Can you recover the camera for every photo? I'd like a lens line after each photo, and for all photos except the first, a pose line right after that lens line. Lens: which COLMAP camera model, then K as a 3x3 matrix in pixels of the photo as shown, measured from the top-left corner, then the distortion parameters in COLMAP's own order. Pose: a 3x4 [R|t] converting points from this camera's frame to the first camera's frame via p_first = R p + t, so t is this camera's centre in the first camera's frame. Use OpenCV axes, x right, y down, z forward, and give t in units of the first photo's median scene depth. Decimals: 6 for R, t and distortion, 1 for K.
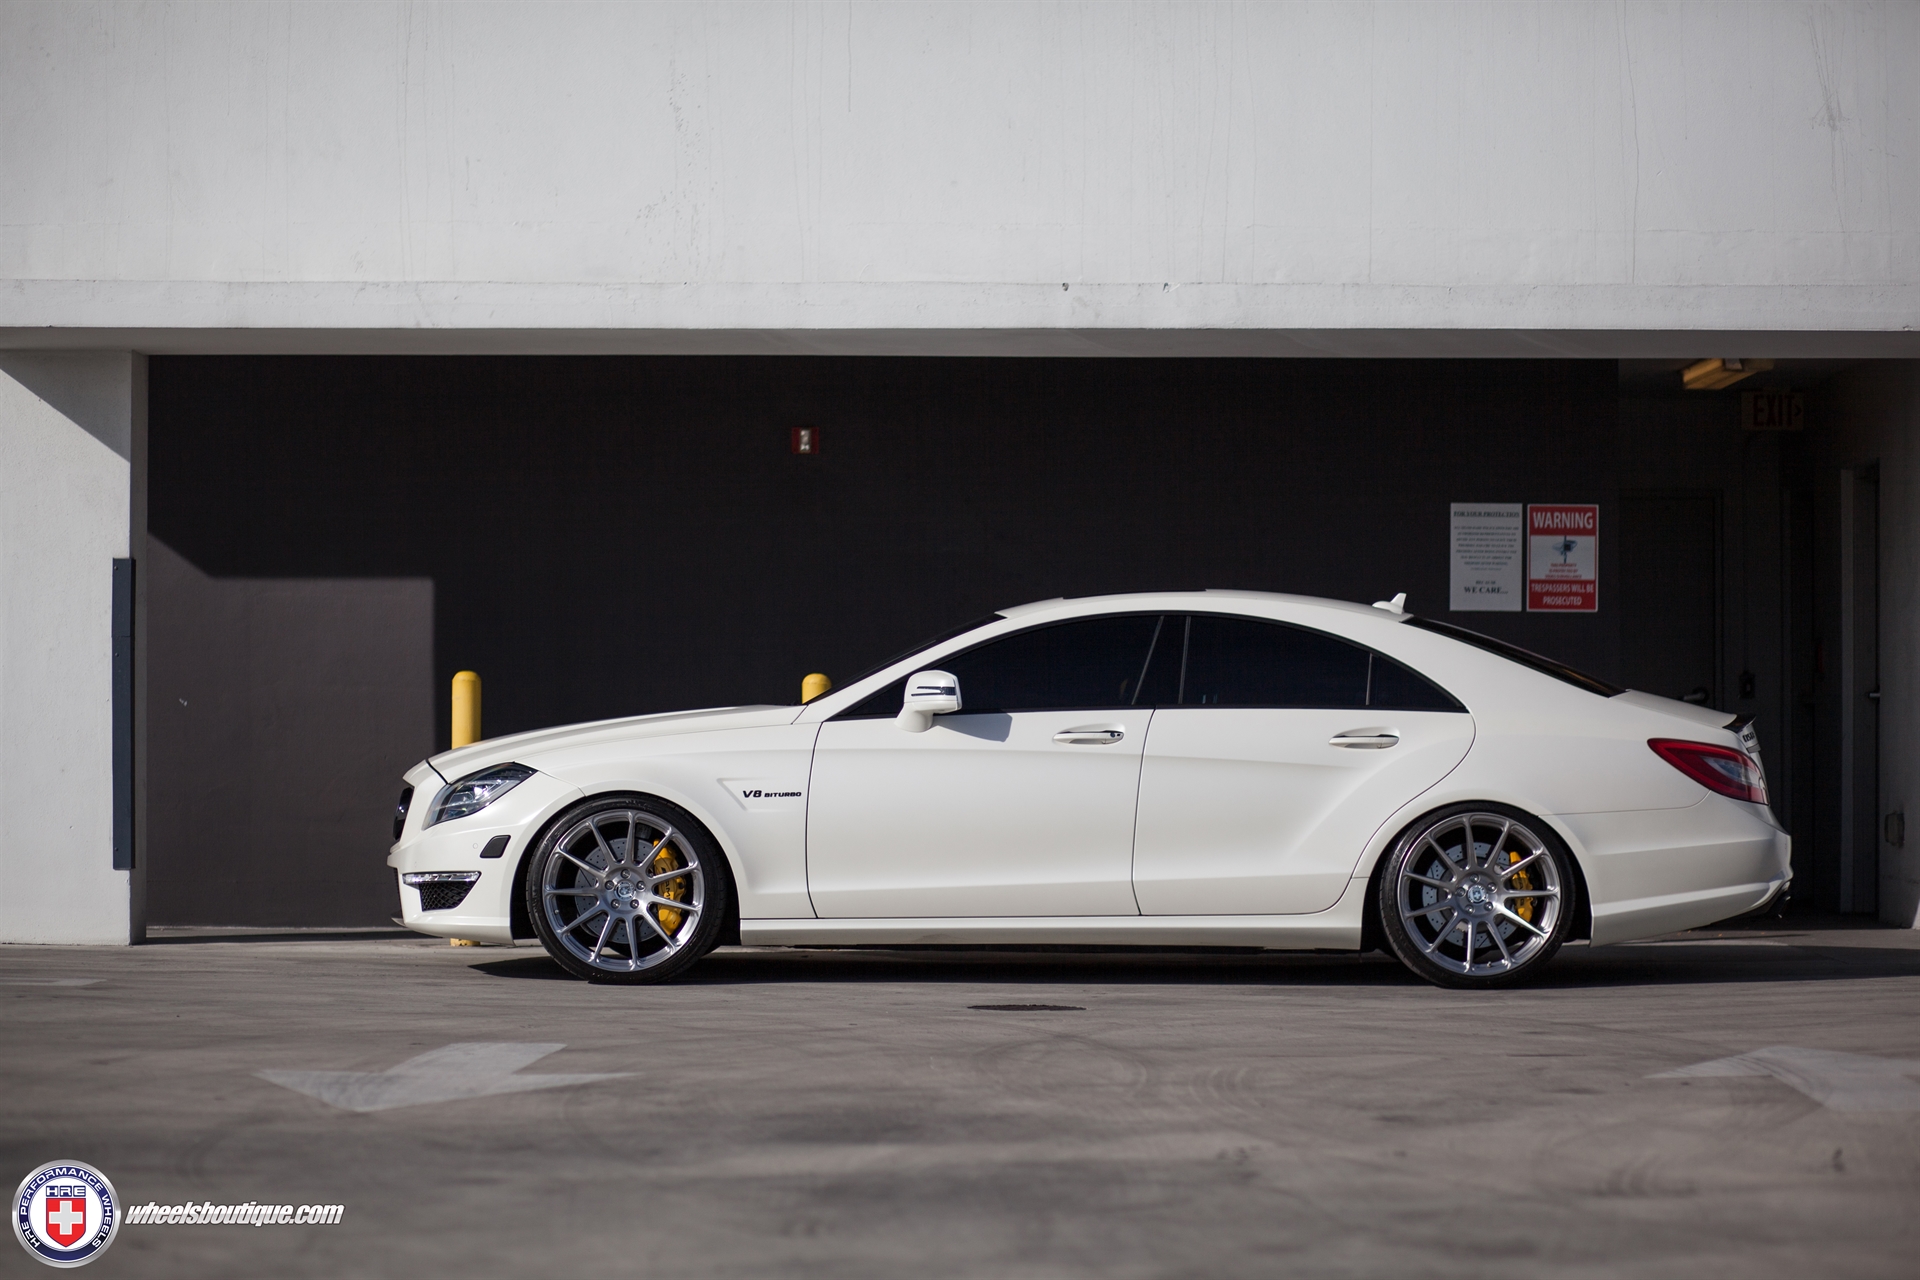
lens RADIAL K [[4711.5, 0, 960.3], [0, 4711.5, 640.1], [0, 0, 1]] dist [-0.499561, 0.000000]
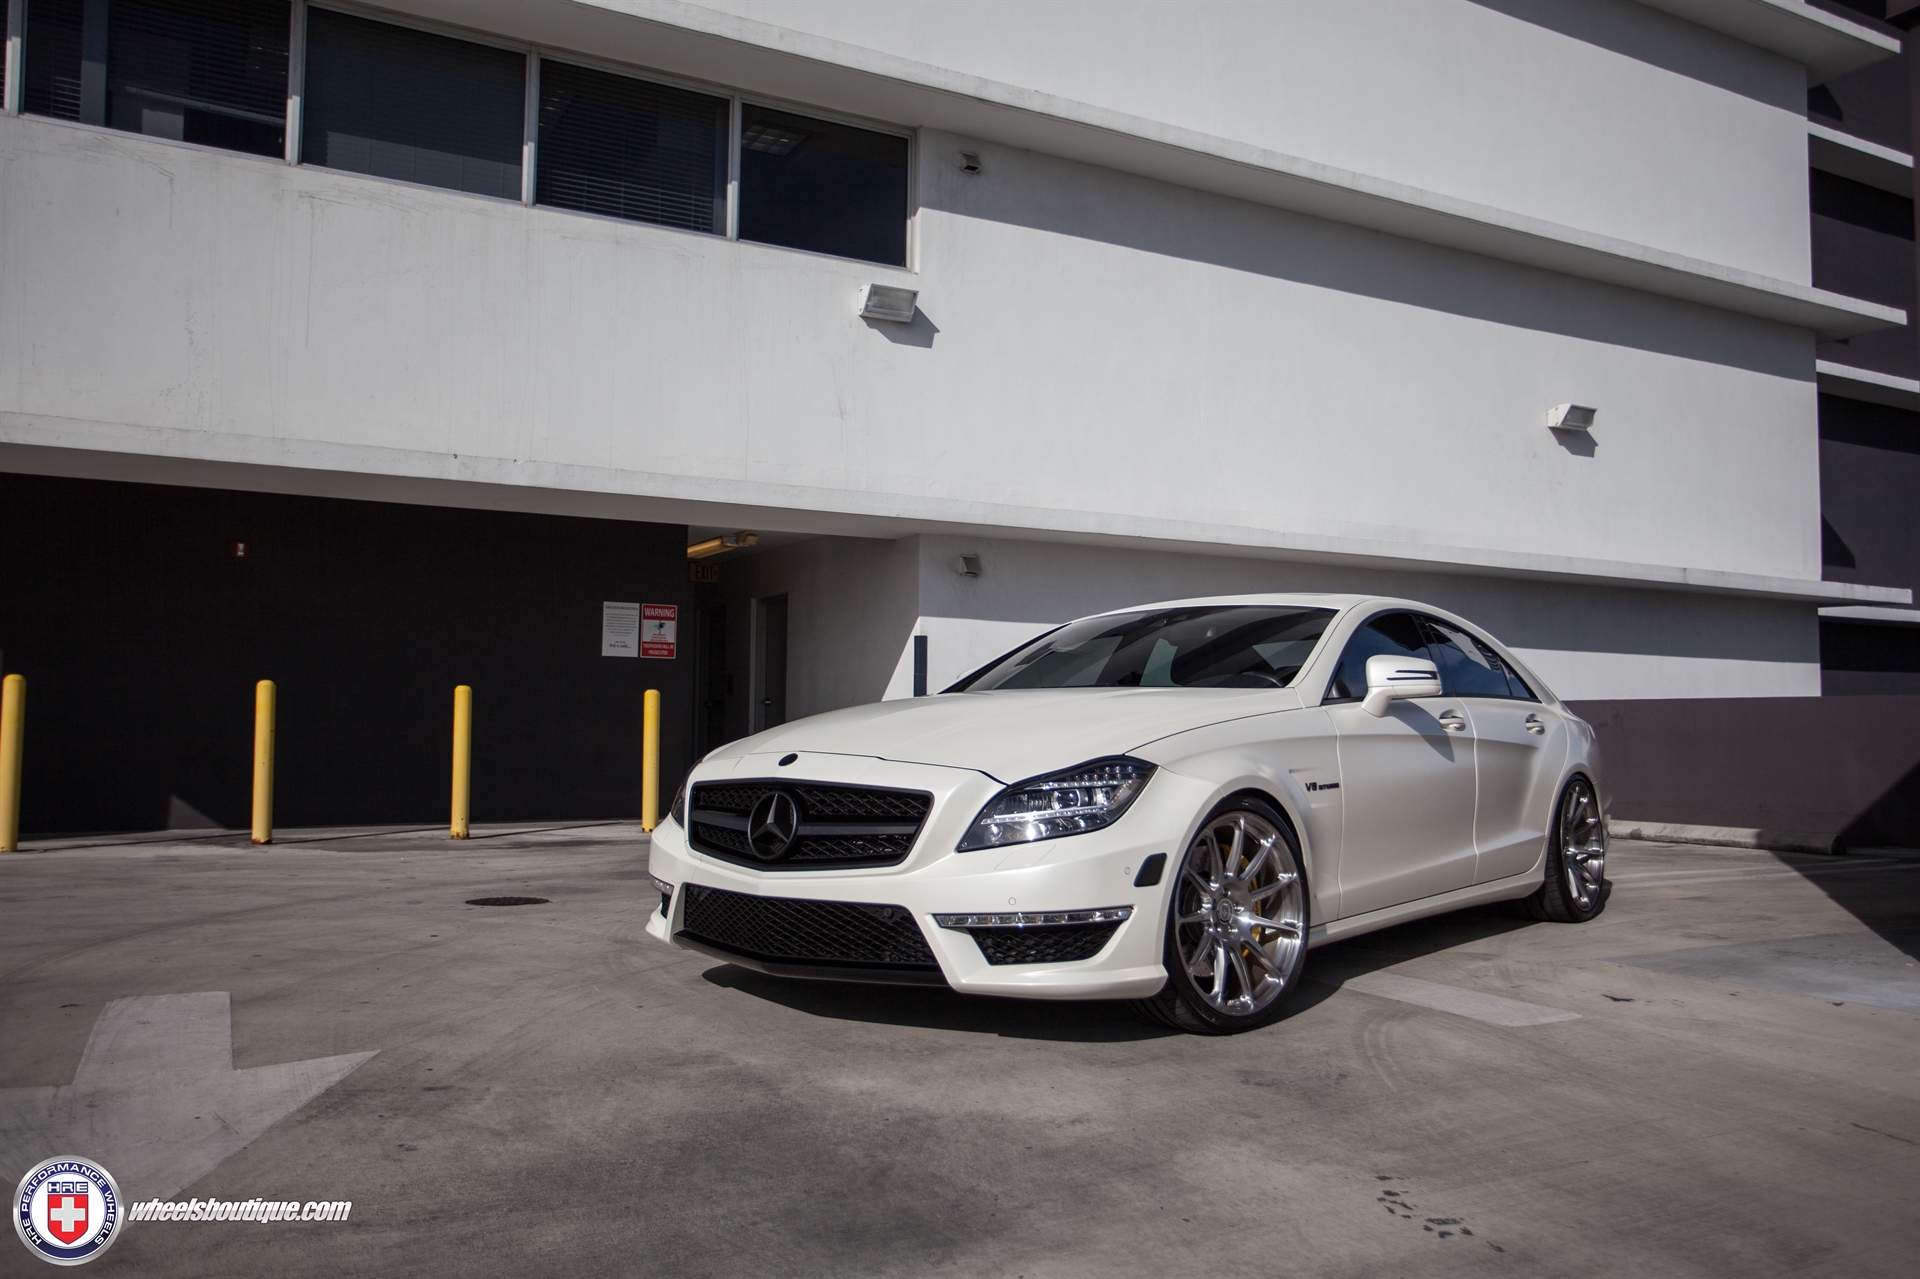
lens RADIAL K [[1417.1, 0, 962.3], [0, 1417.1, 649.0], [0, 0, 1]] dist [-0.074293, -0.001854]
pose [[0.798003, 0.032727, 0.601765, -0.133597], [-0.015255, 0.999301, -0.034118, 0.008927], [-0.602461, 0.018047, 0.797944, 0.433680]]
